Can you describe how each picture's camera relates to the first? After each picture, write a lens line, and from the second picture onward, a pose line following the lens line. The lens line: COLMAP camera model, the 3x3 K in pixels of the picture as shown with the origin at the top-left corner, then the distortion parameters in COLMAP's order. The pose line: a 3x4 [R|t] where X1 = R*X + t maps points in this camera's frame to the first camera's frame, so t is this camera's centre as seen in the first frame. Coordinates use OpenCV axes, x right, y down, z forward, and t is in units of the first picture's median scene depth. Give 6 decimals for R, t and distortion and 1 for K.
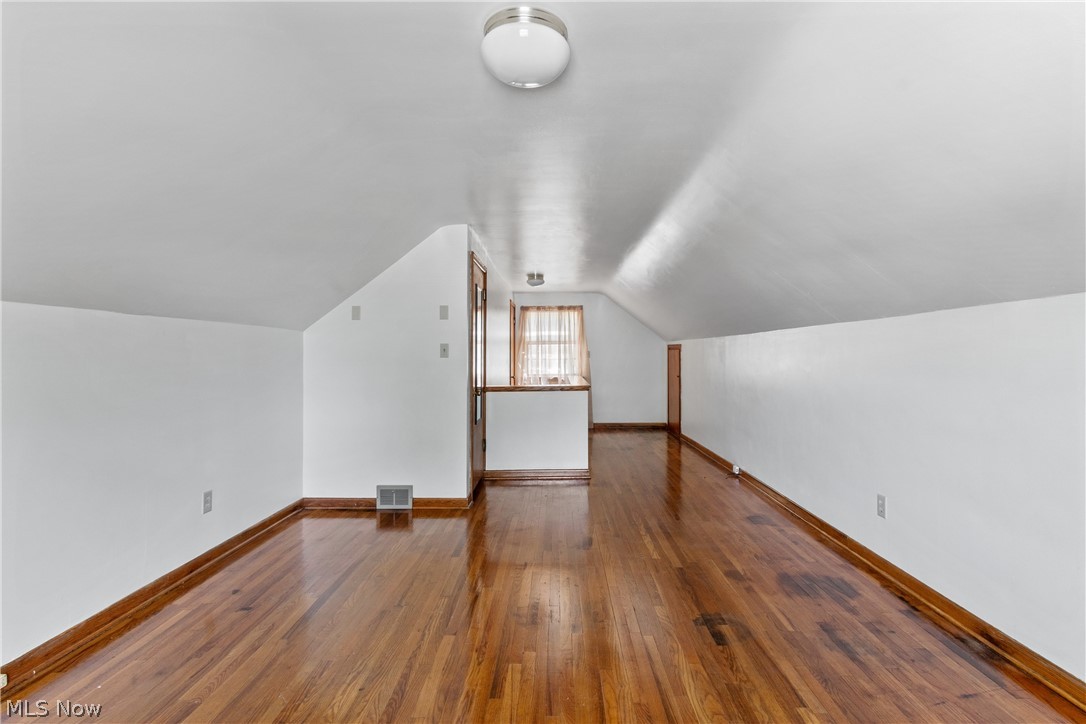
lens RADIAL K [[527.4, 0, 543.0], [0, 527.4, 362.0], [0, 0, 1]] dist [0.001941, -0.000238]
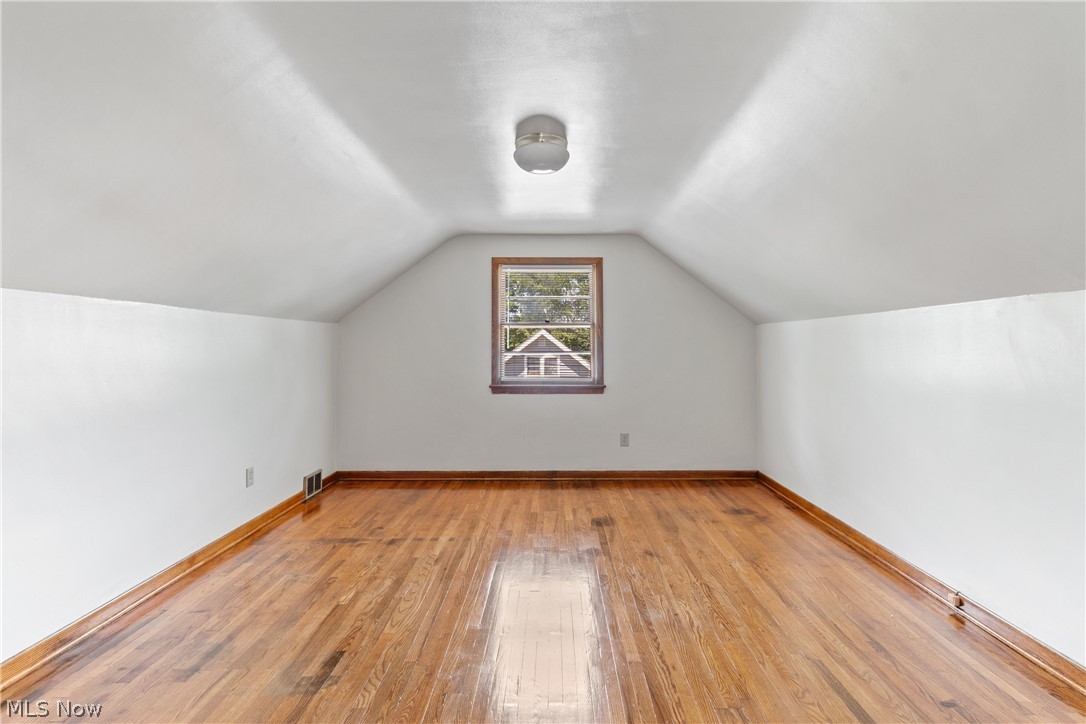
lens RADIAL K [[527.4, 0, 543.0], [0, 527.4, 362.0], [0, 0, 1]] dist [0.001941, -0.000238]
pose [[-0.999939, 0.002545, -0.010794, -0.016607], [0.002149, 0.999329, 0.036567, -0.018636], [0.010879, 0.036542, -0.999273, 1.952145]]
